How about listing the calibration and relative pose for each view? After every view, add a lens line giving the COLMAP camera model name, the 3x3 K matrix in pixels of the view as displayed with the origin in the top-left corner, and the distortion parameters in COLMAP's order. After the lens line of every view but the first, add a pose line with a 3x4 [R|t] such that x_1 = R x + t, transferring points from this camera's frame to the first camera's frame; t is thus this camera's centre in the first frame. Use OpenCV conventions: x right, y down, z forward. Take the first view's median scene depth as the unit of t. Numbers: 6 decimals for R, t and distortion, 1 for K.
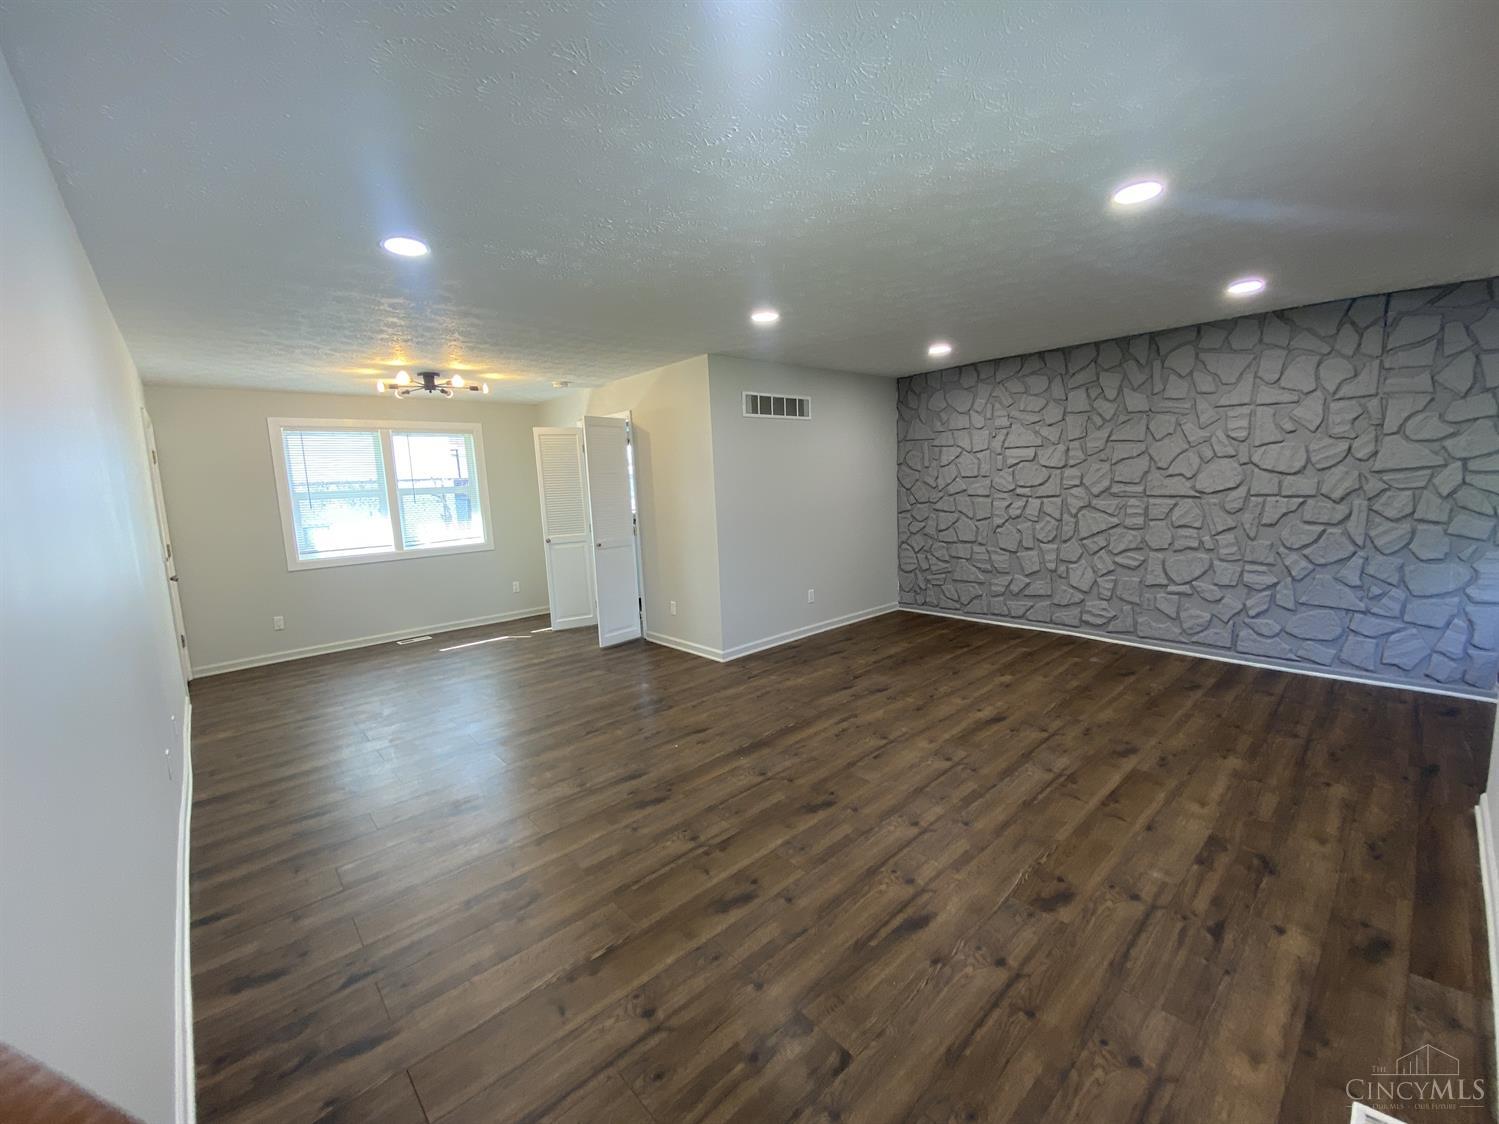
lens RADIAL K [[599.9, 0, 740.9], [0, 599.9, 556.4], [0, 0, 1]] dist [0.001582, -0.008401]
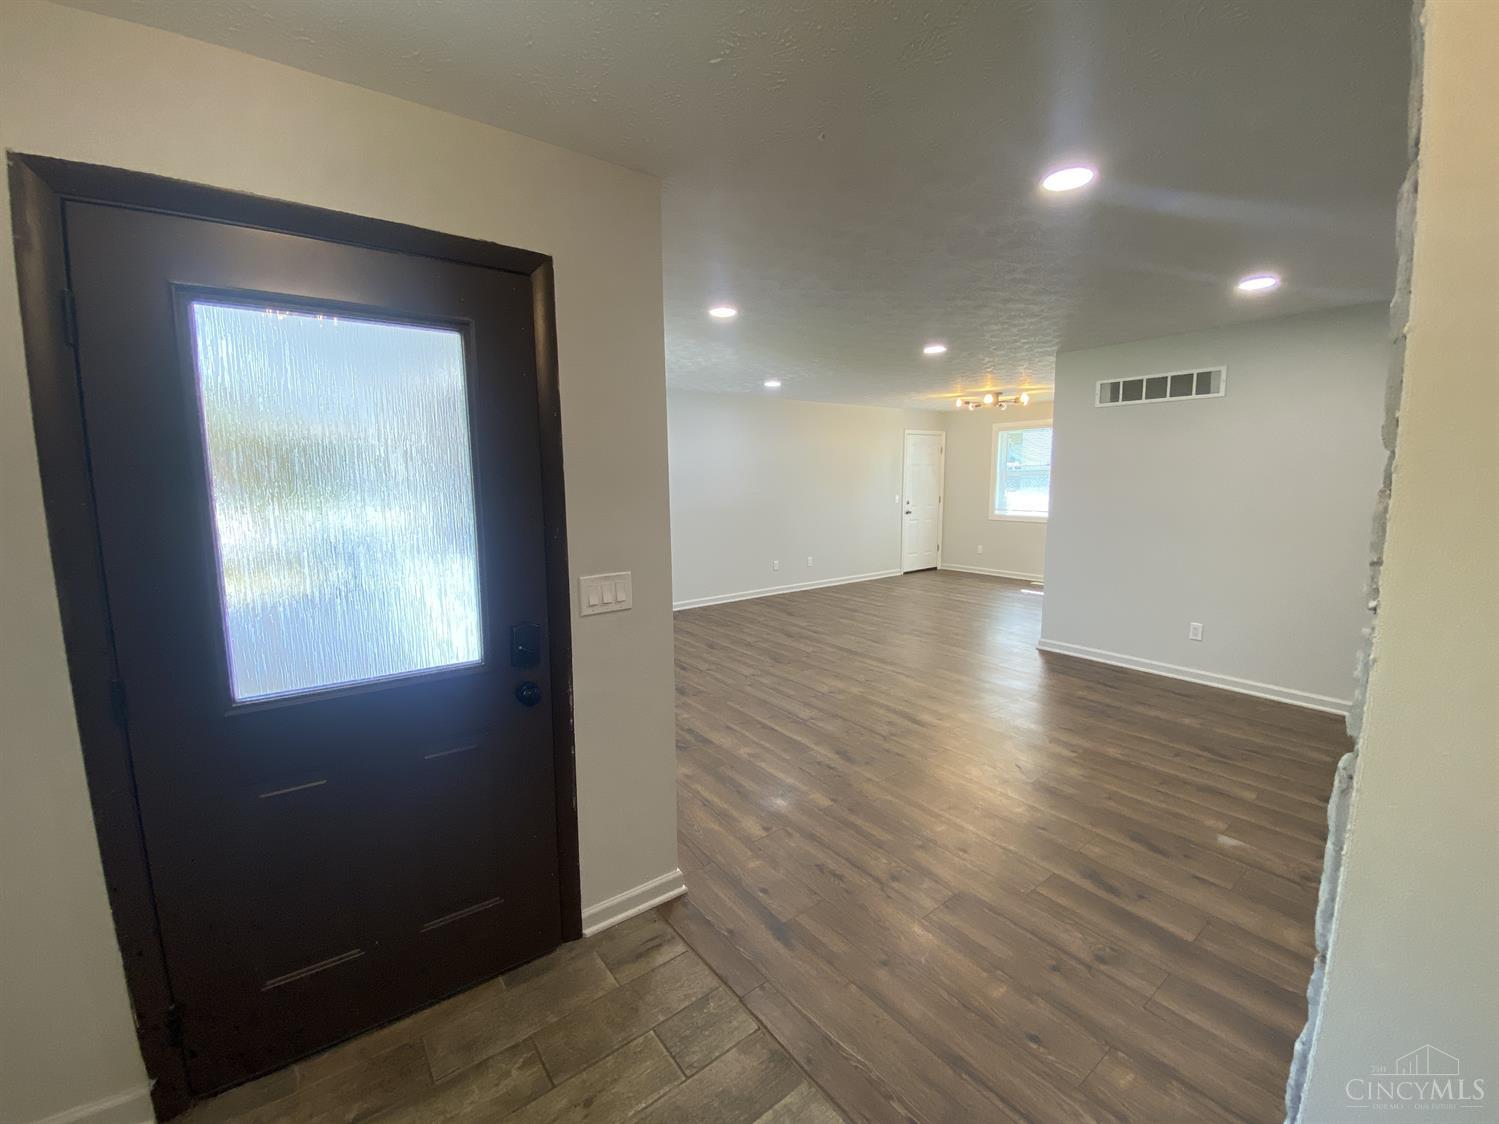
lens RADIAL K [[599.9, 0, 740.9], [0, 599.9, 556.4], [0, 0, 1]] dist [0.001582, -0.008401]
pose [[-0.088903, 0.166352, -0.982050, 1.674377], [-0.120554, 0.976909, 0.176395, -0.169141], [0.988718, 0.134072, -0.066796, 0.885555]]
